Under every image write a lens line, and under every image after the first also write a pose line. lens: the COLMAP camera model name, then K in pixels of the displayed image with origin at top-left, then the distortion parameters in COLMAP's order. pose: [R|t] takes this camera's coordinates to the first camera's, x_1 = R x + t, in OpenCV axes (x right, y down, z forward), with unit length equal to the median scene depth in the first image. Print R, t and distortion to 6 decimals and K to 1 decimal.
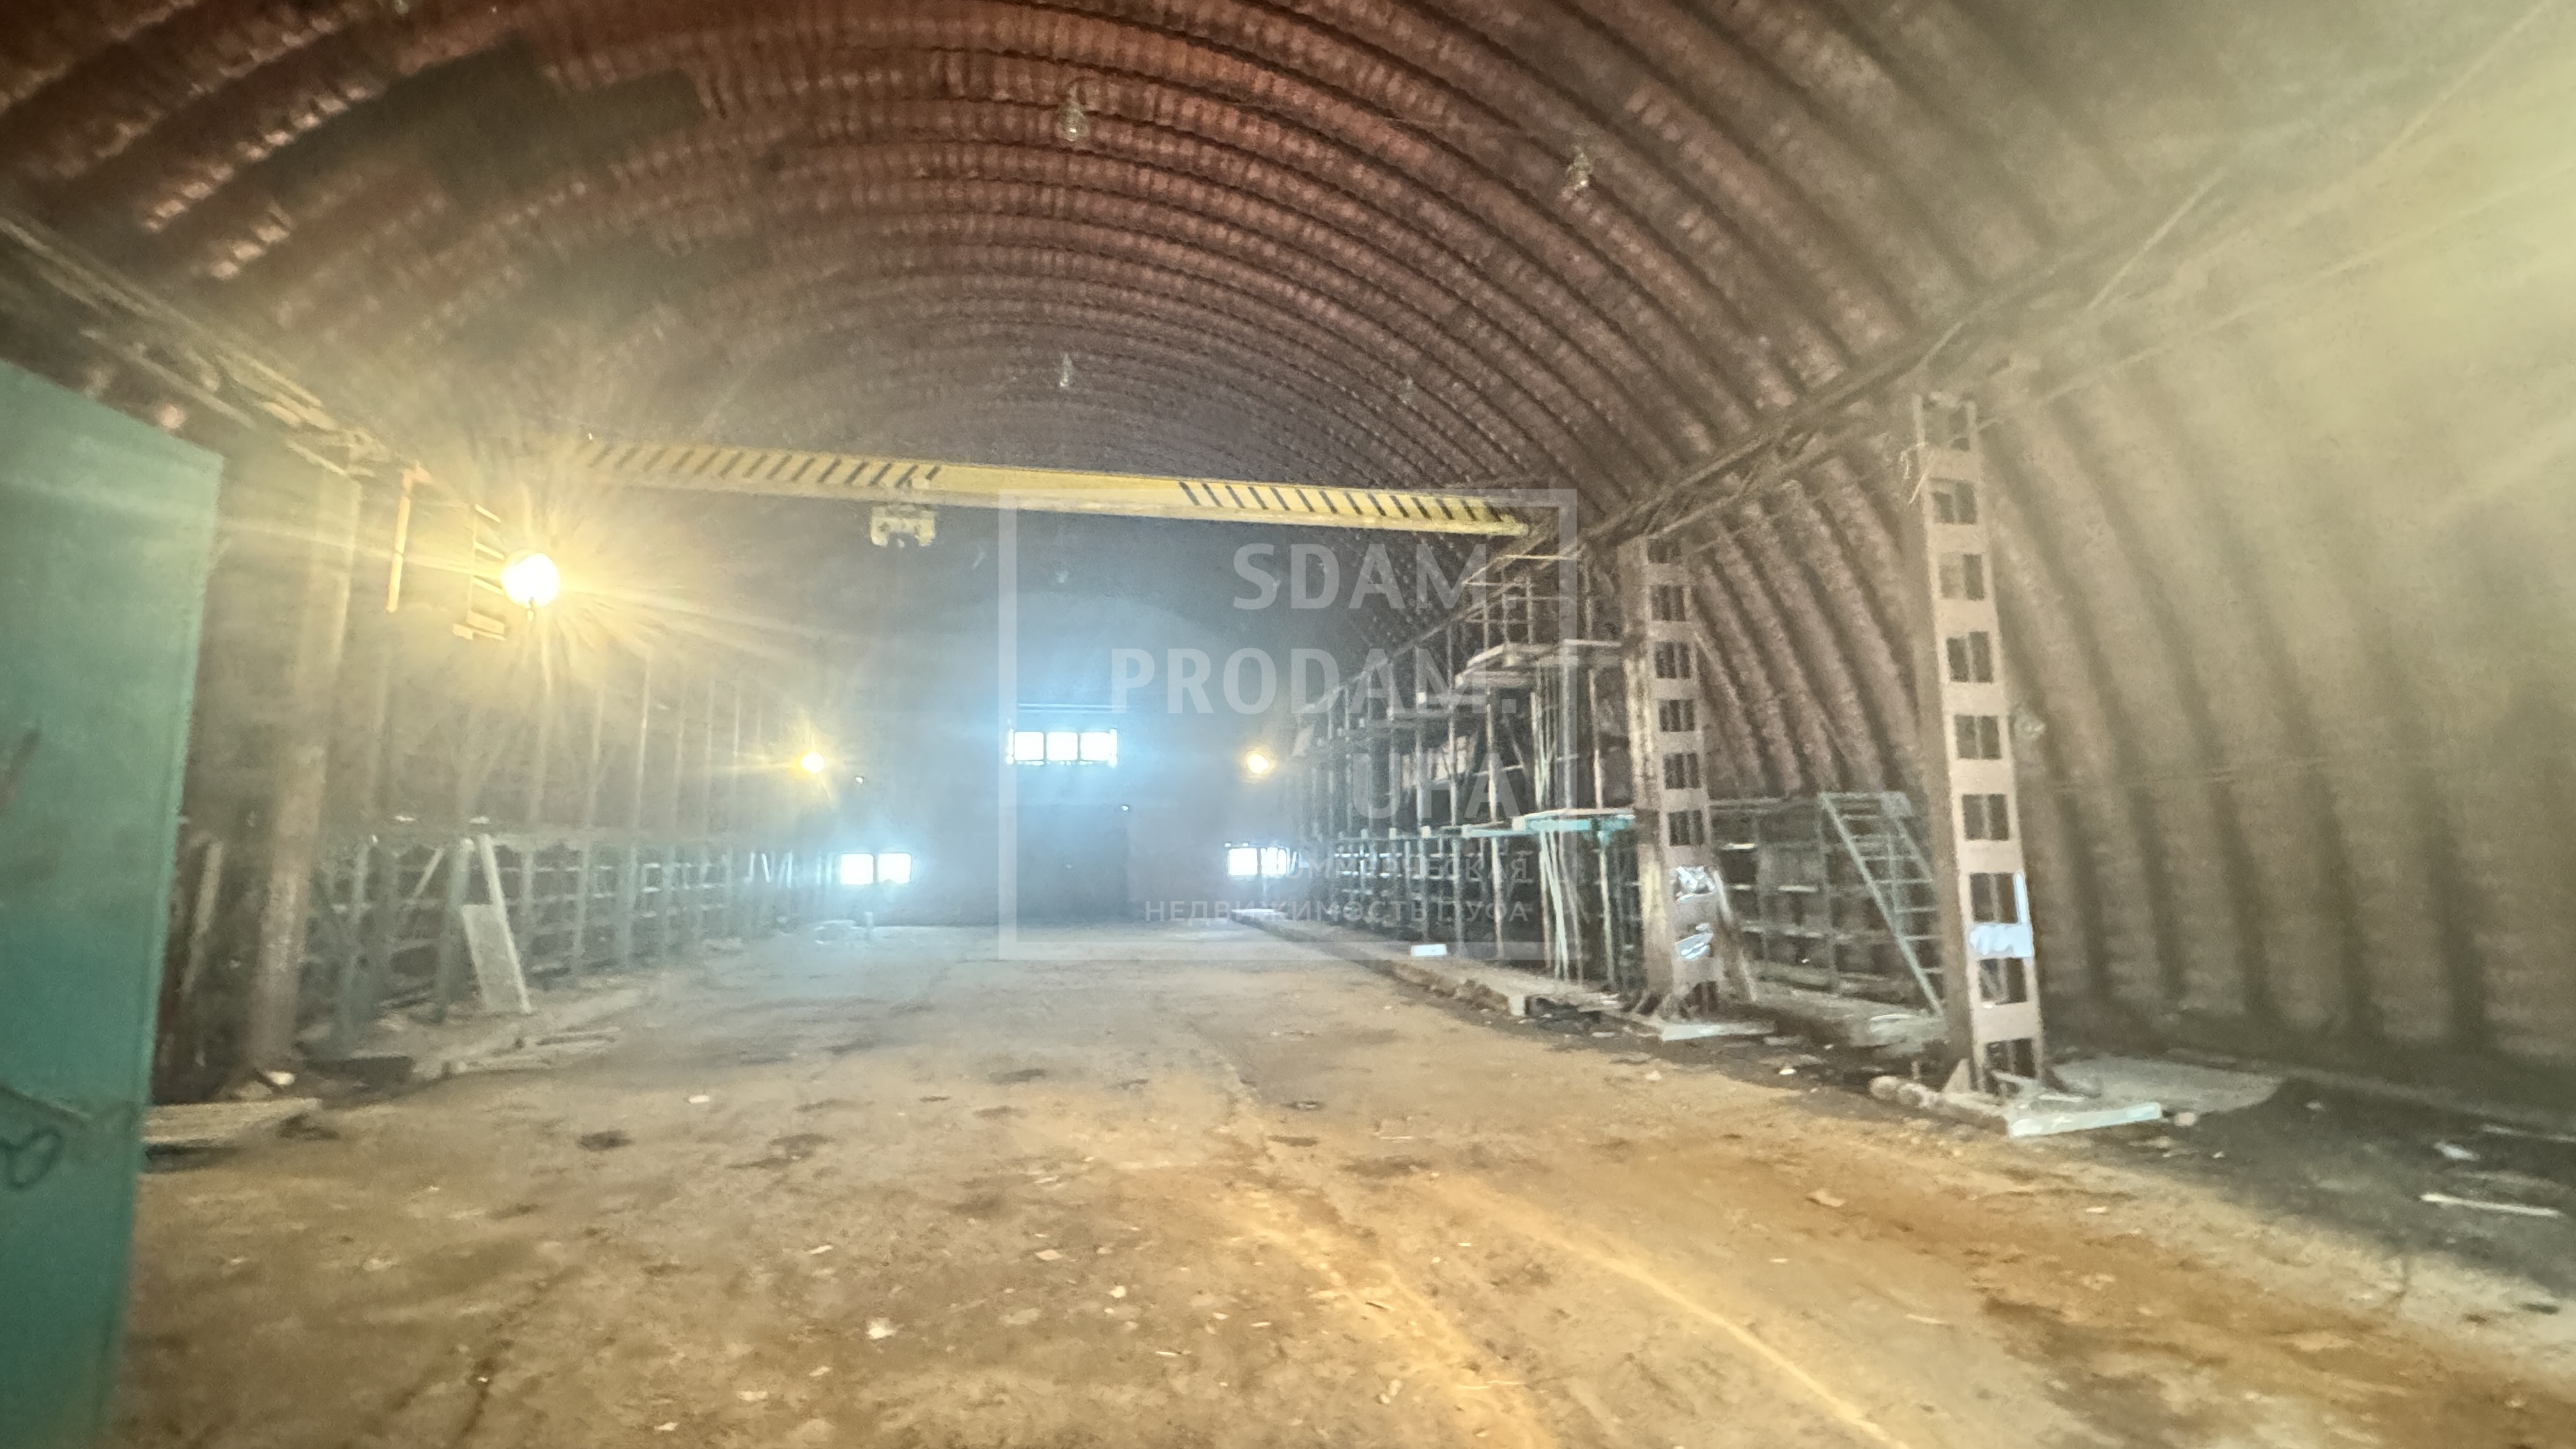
lens RADIAL K [[1025.9, 0, 1283.6], [0, 1025.9, 715.9], [0, 0, 1]] dist [-0.001271, 0.000509]
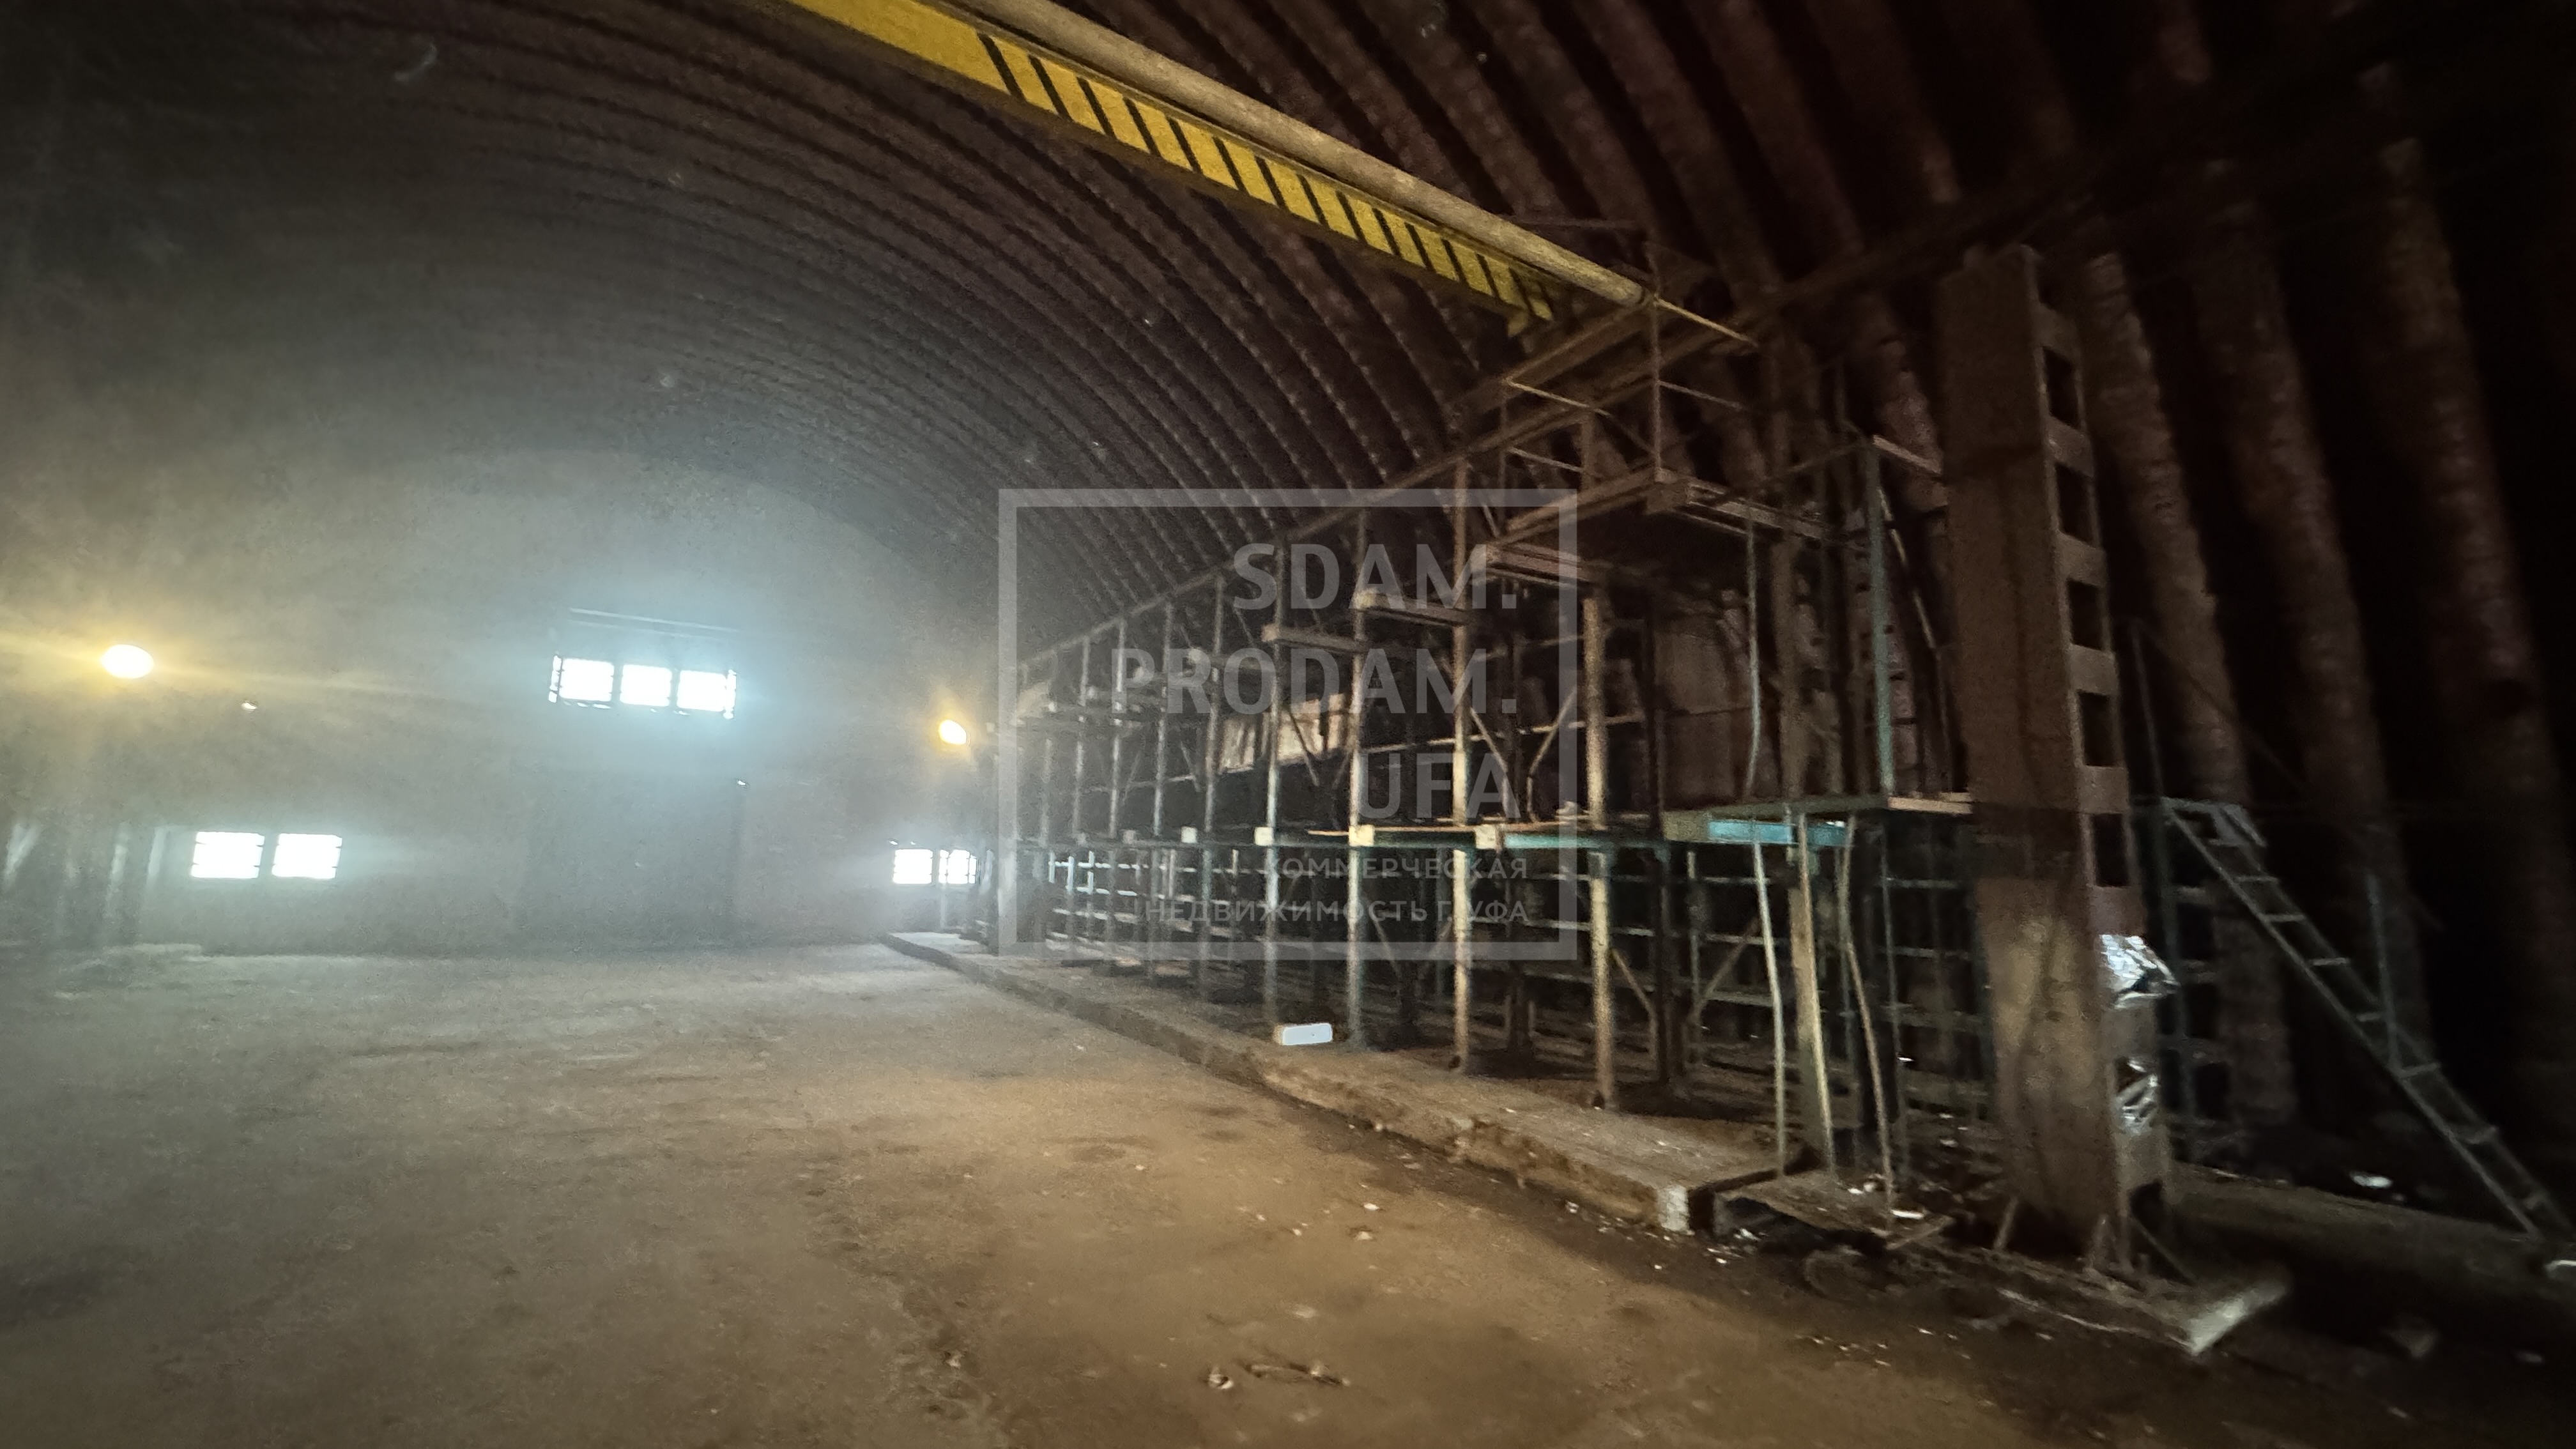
lens RADIAL K [[1025.9, 0, 1283.6], [0, 1025.9, 715.9], [0, 0, 1]] dist [-0.001271, 0.000509]
pose [[0.937845, 0.093742, 0.334154, -0.062986], [-0.089892, 0.995585, -0.027005, 0.044259], [-0.335210, -0.004712, 0.942132, 0.318742]]
